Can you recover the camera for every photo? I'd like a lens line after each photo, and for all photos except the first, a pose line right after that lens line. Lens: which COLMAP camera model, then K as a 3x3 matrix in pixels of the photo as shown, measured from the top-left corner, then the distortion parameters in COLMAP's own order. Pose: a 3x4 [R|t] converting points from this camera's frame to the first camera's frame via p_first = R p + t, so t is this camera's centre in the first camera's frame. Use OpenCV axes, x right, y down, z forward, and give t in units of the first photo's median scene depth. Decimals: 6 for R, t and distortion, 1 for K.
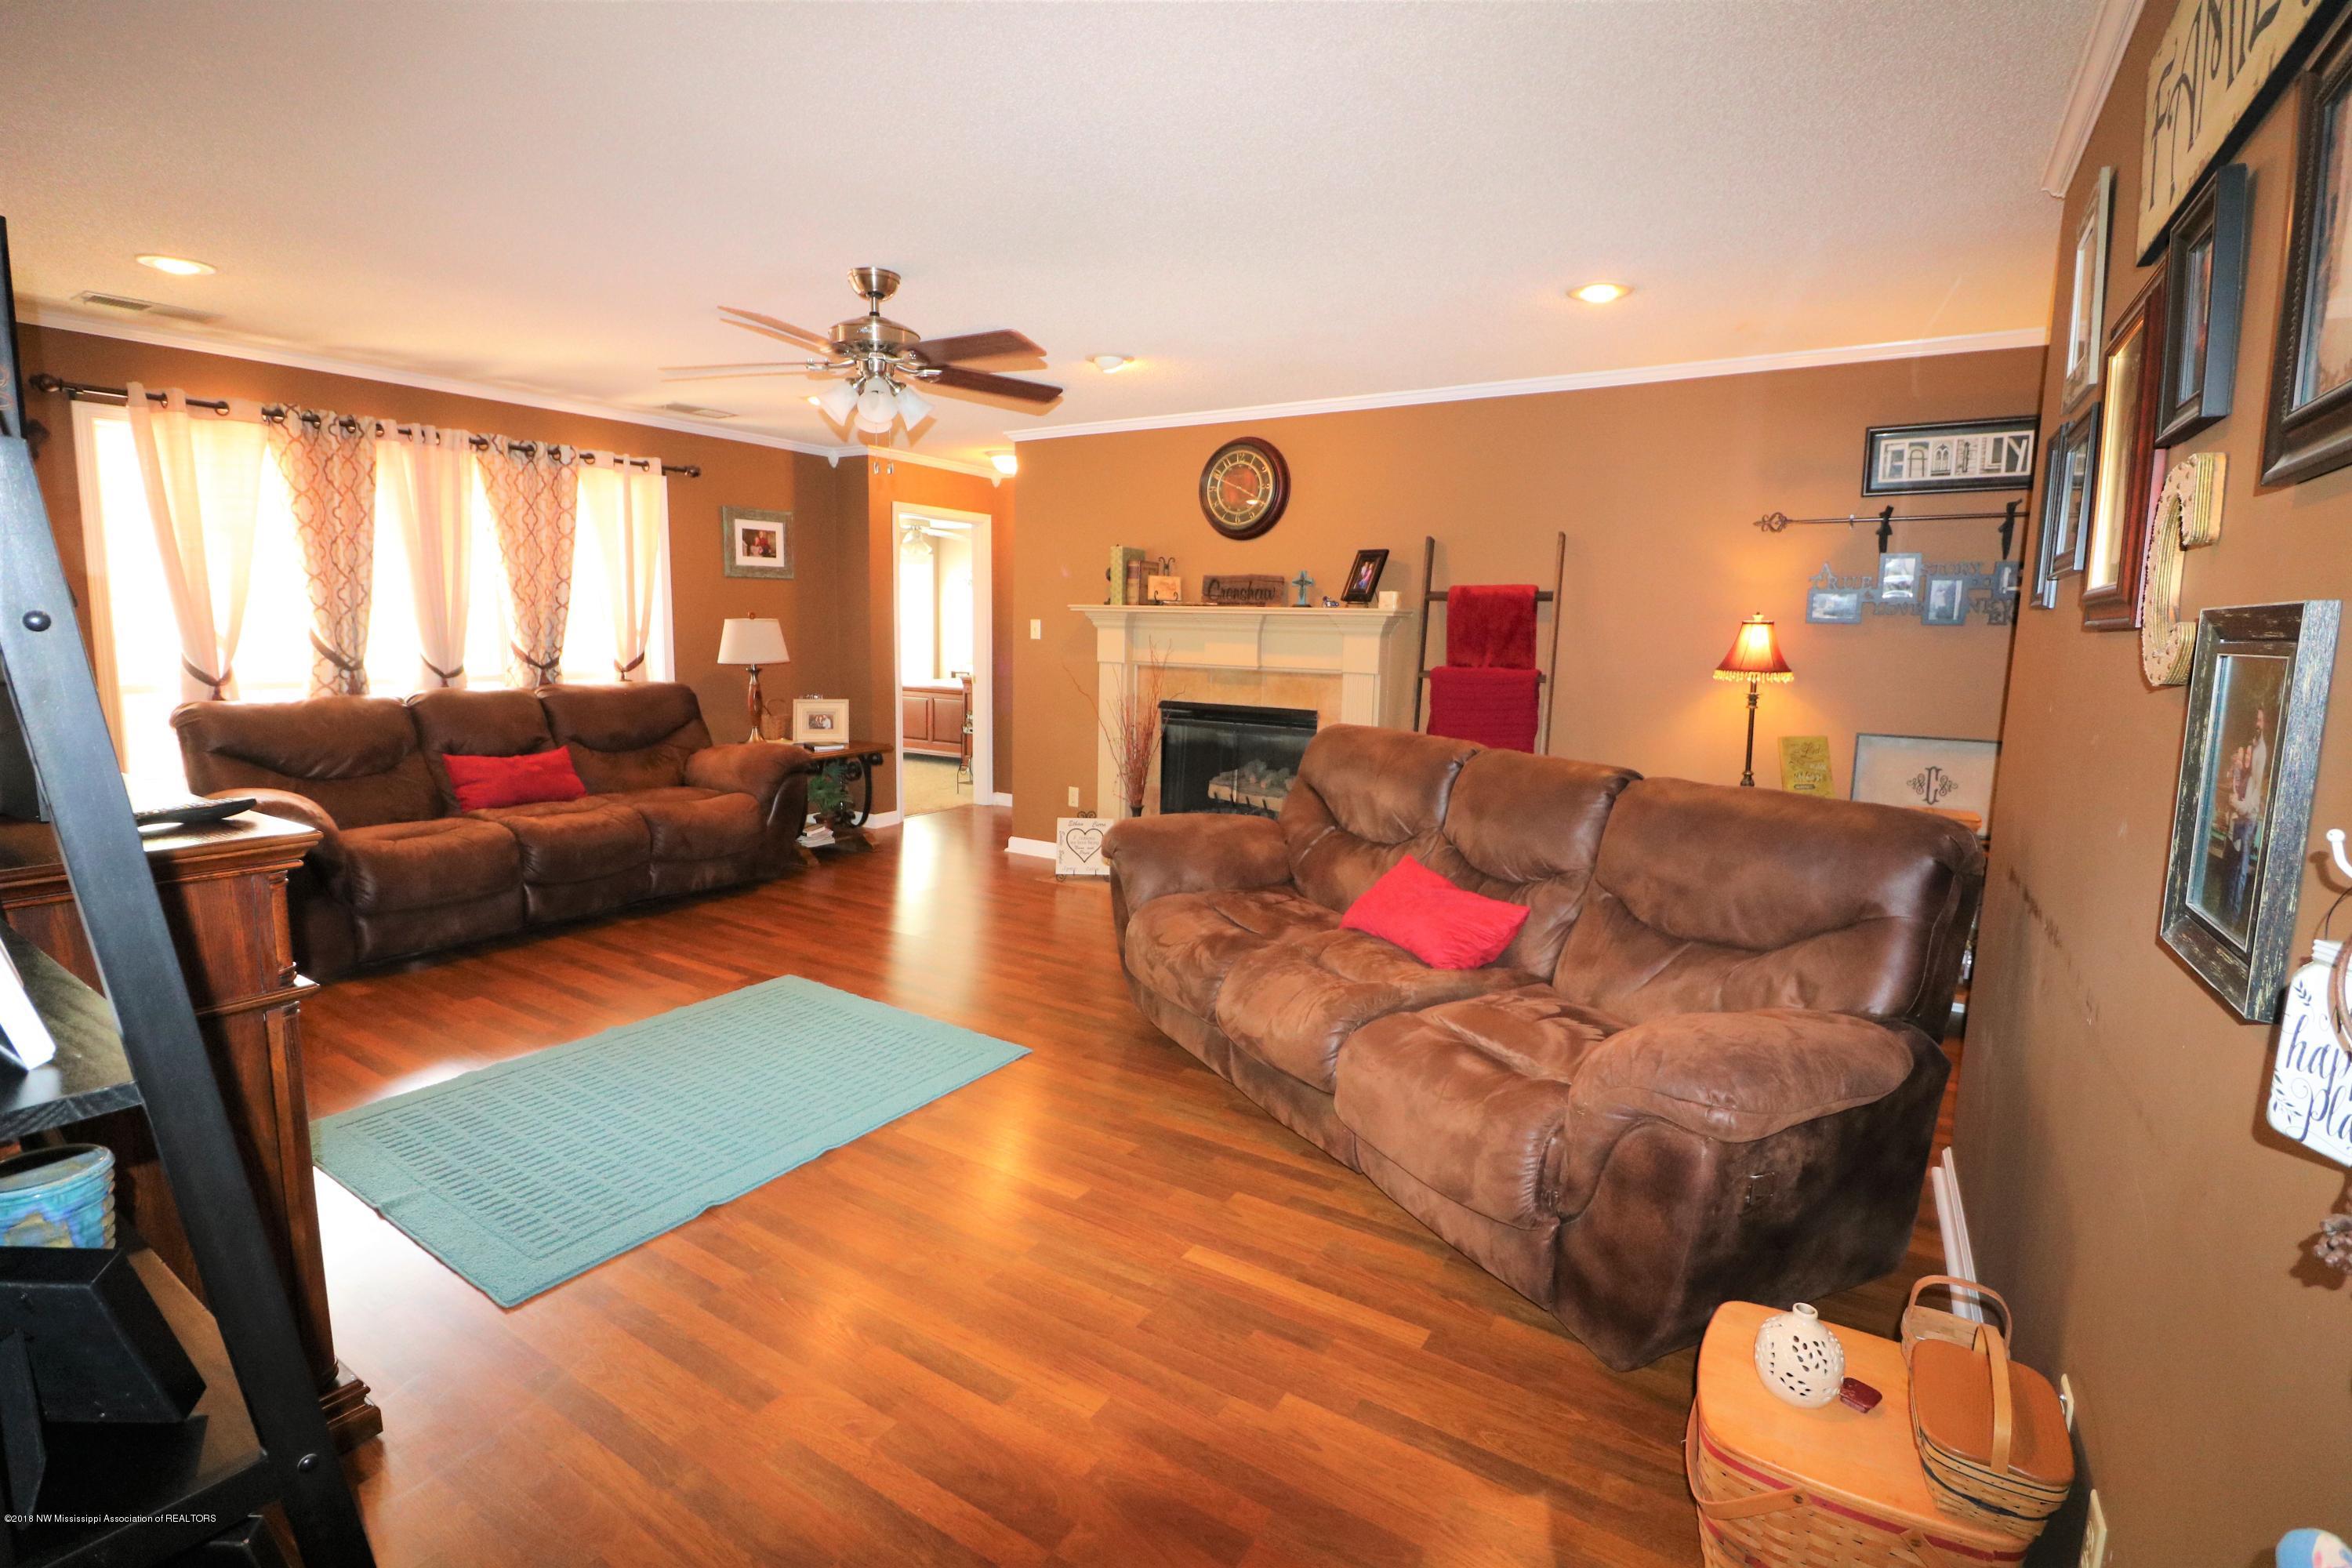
lens RADIAL K [[1096.2, 0, 1175.7], [0, 1096.2, 766.6], [0, 0, 1]] dist [-0.009254, -0.005831]
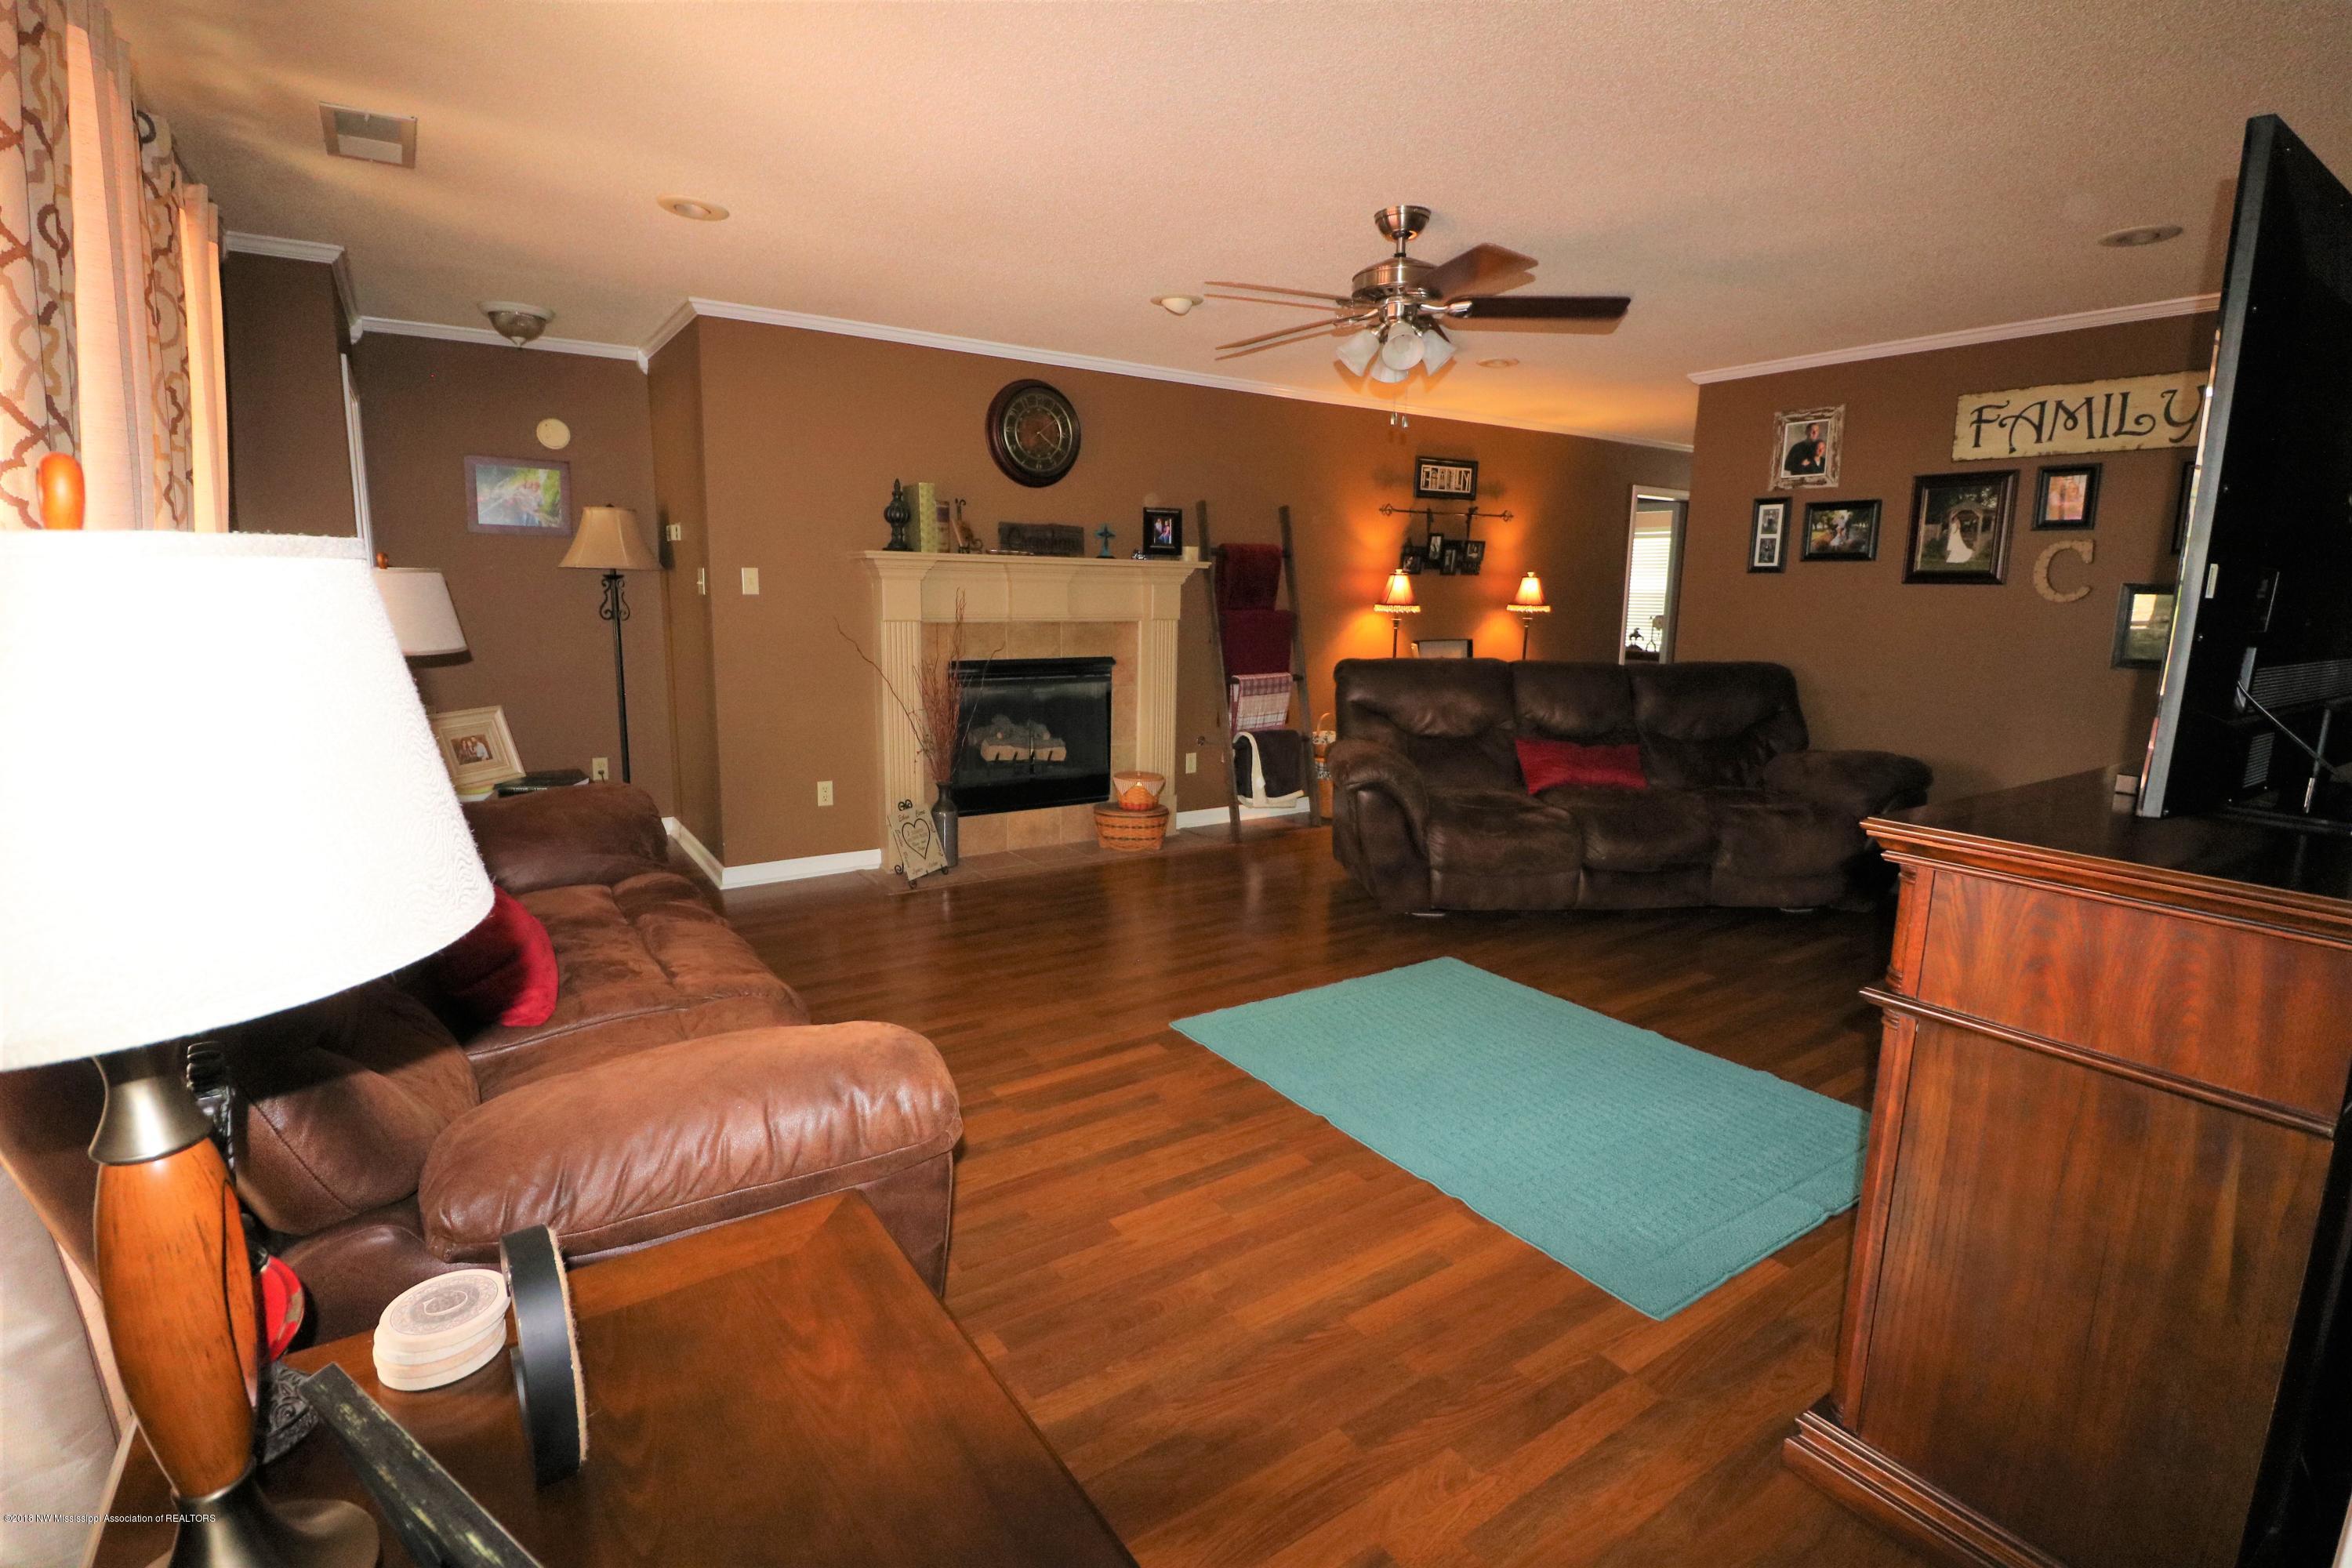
lens RADIAL K [[1096.2, 0, 1170.3], [0, 1096.2, 765.9], [0, 0, 1]] dist [-0.009254, -0.005831]
pose [[0.388179, -0.163834, 0.906904, -0.802228], [0.109980, 0.985274, 0.130917, -0.076591], [-0.914998, 0.048922, 0.400481, 0.511060]]
